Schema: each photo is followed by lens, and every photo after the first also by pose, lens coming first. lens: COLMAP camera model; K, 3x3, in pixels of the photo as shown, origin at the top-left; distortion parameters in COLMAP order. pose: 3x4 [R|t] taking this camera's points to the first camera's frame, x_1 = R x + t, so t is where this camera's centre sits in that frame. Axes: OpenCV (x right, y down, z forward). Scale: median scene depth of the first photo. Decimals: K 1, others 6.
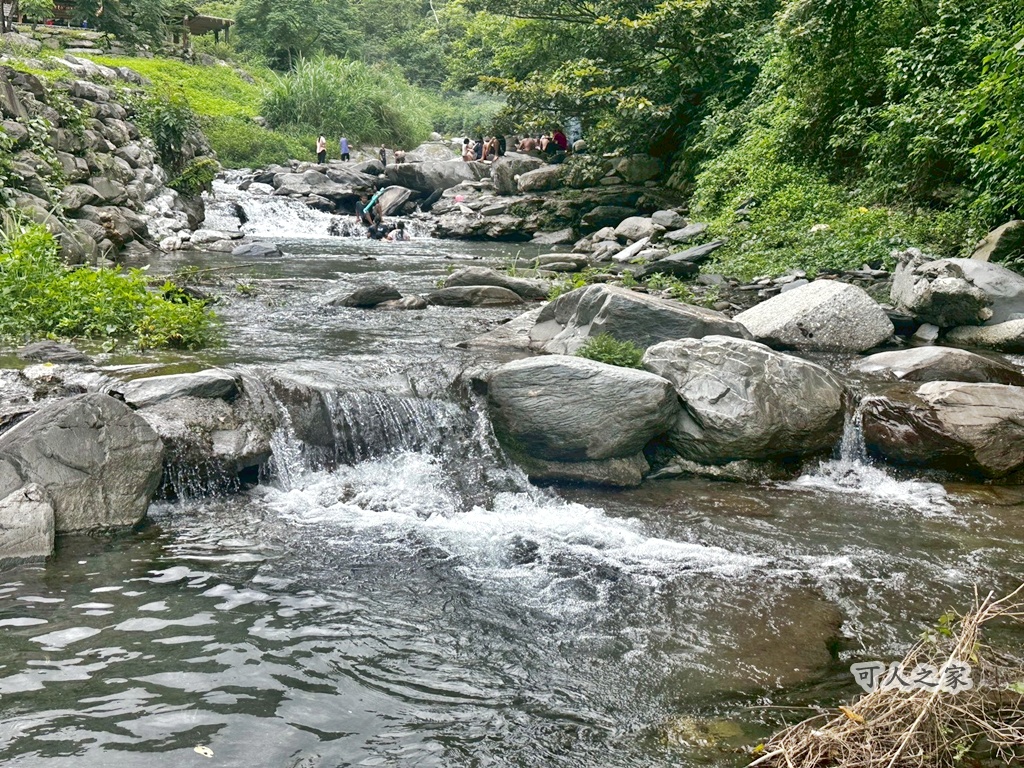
lens RADIAL K [[1252.8, 0, 512.0], [0, 1252.8, 384.0], [0, 0, 1]] dist [0.186304, -0.432314]
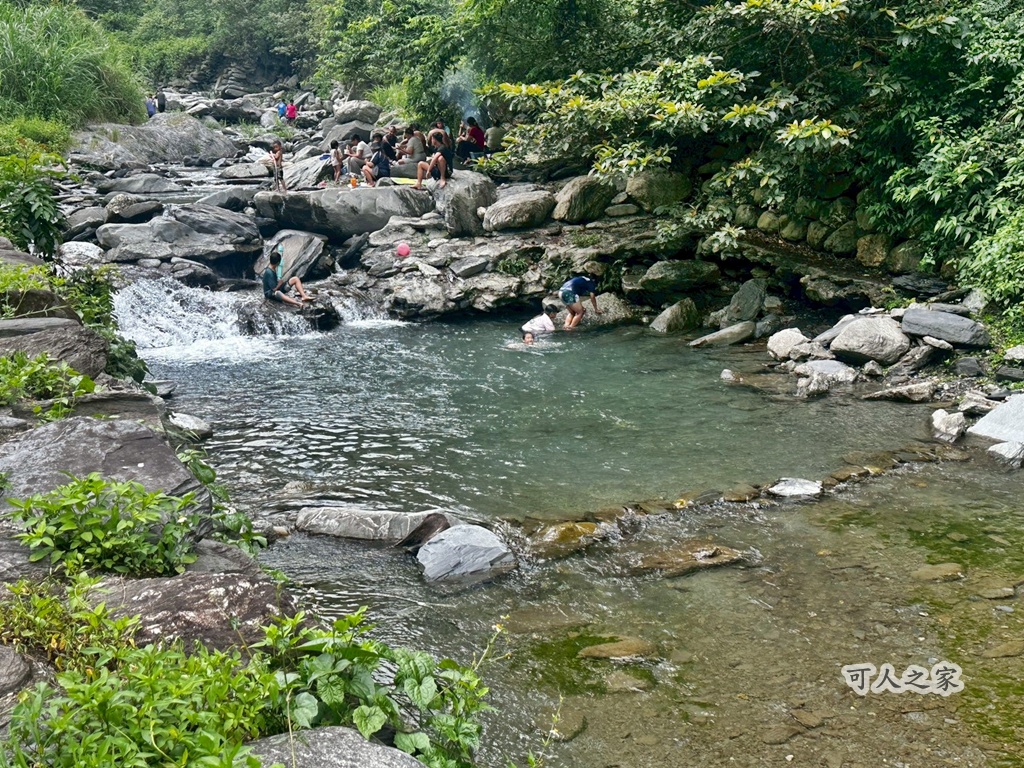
lens RADIAL K [[1309.5, 0, 512.0], [0, 1309.5, 384.0], [0, 0, 1]] dist [0.095596, -0.025113]
pose [[0.960008, -0.102448, 0.260557, -0.181112], [0.088636, 0.993990, 0.064251, -0.118052], [-0.265573, -0.038587, 0.963318, 0.310820]]
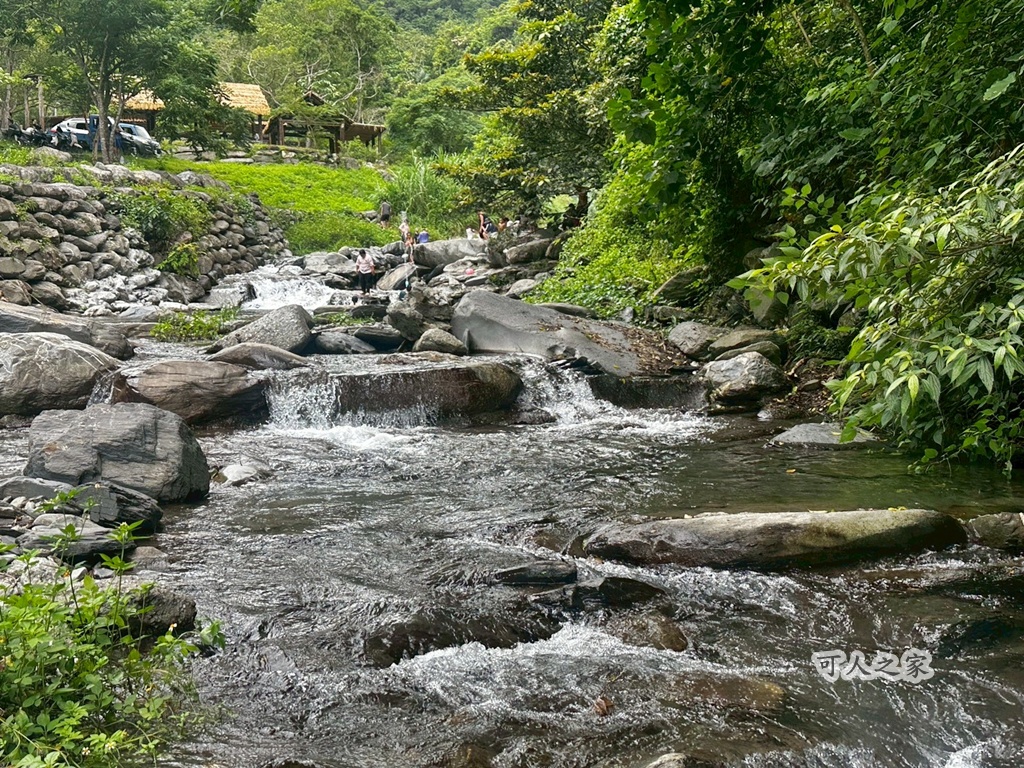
lens RADIAL K [[1254.3, 0, 541.3], [0, 1254.3, 382.7], [0, 0, 1]] dist [0.097202, -0.023799]
pose [[0.985030, -0.019393, -0.171291, 0.227515], [0.007447, 0.997511, -0.070113, 0.028927], [0.172225, 0.067788, 0.982722, -0.071555]]
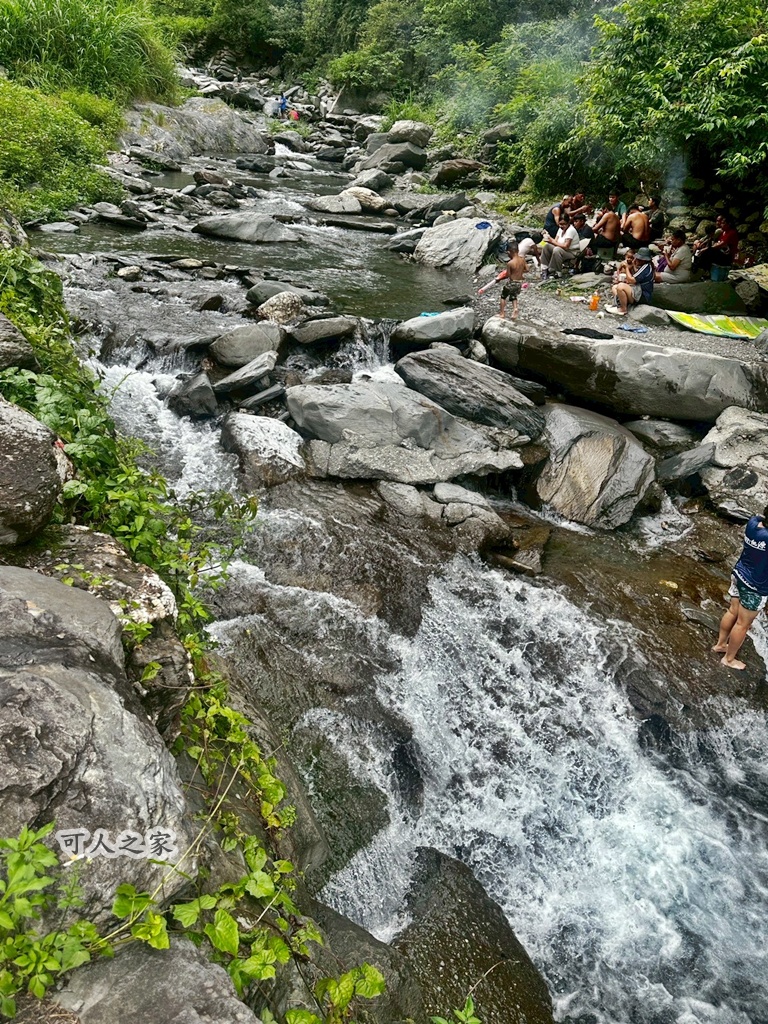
lens RADIAL K [[804.2, 0, 384.0], [0, 804.2, 512.0], [0, 0, 1]] dist [0.078427, -0.114594]
pose [[0.951876, -0.050803, 0.302243, -0.252197], [-0.050539, 0.946647, 0.318285, -0.223191], [-0.302287, -0.318243, 0.898523, 0.820890]]
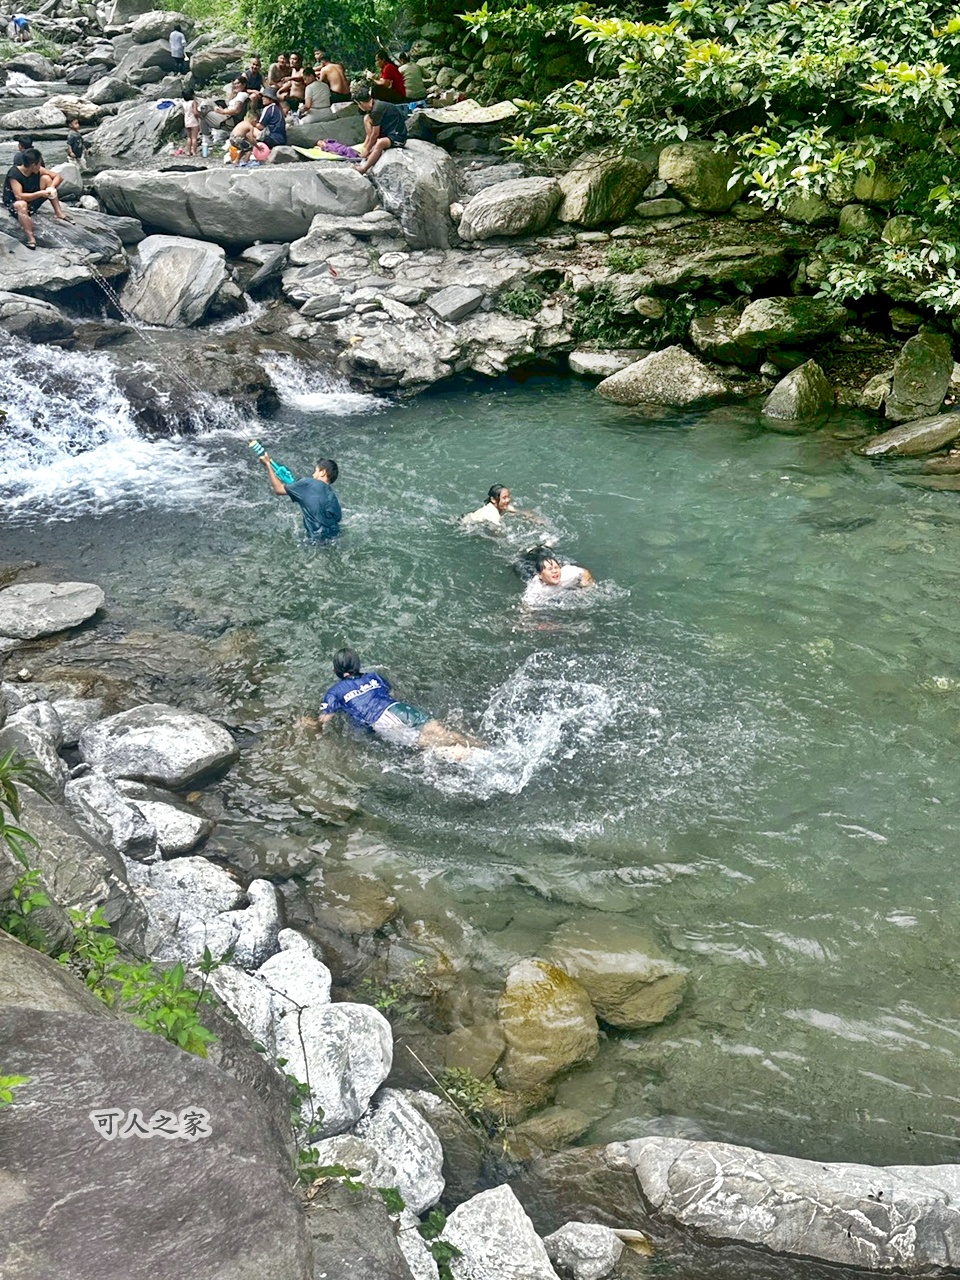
lens RADIAL K [[1340.9, 0, 480.0], [0, 1340.9, 640.0], [0, 0, 1]] dist [0.143547, -0.323763]
pose [[0.909973, -0.201412, 0.362467, -0.206684], [0.091426, 0.950054, 0.298393, -0.166281], [-0.404463, -0.238391, 0.882938, 0.532426]]
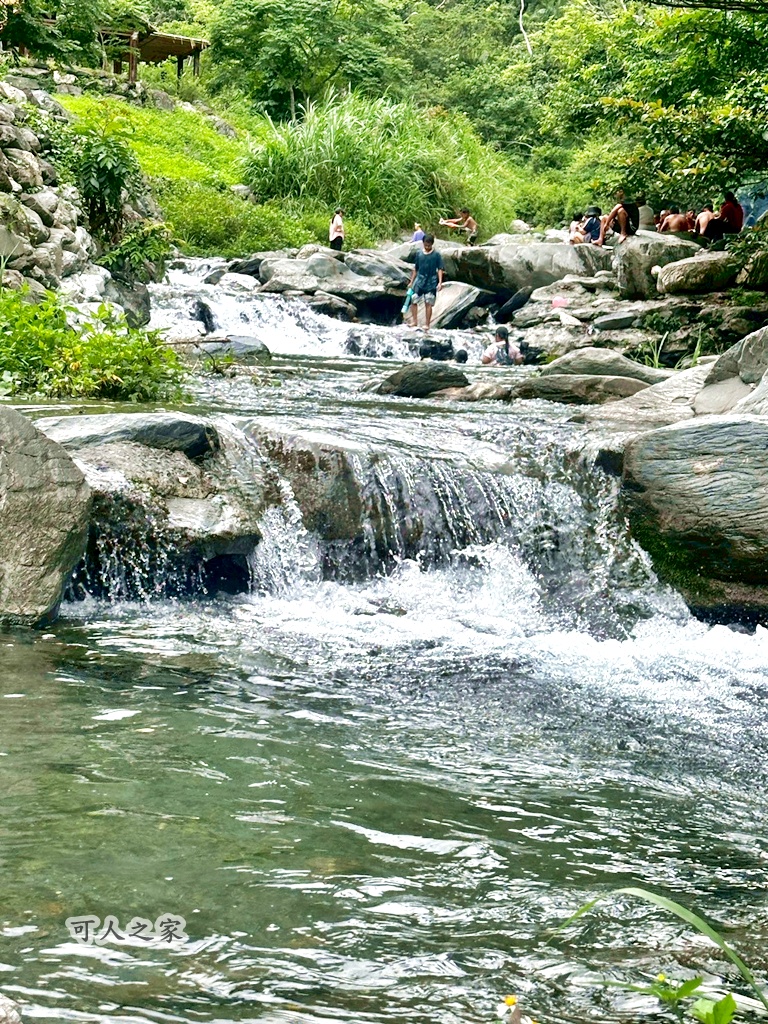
lens RADIAL K [[2077.6, 0, 384.0], [0, 2077.6, 512.0], [0, 0, 1]] dist [0.052133, 0.516125]
pose [[0.992316, 0.035362, -0.118568, -0.003218], [-0.043124, 0.997047, -0.063548, 0.020695], [0.115970, 0.068173, 0.990910, 0.005497]]
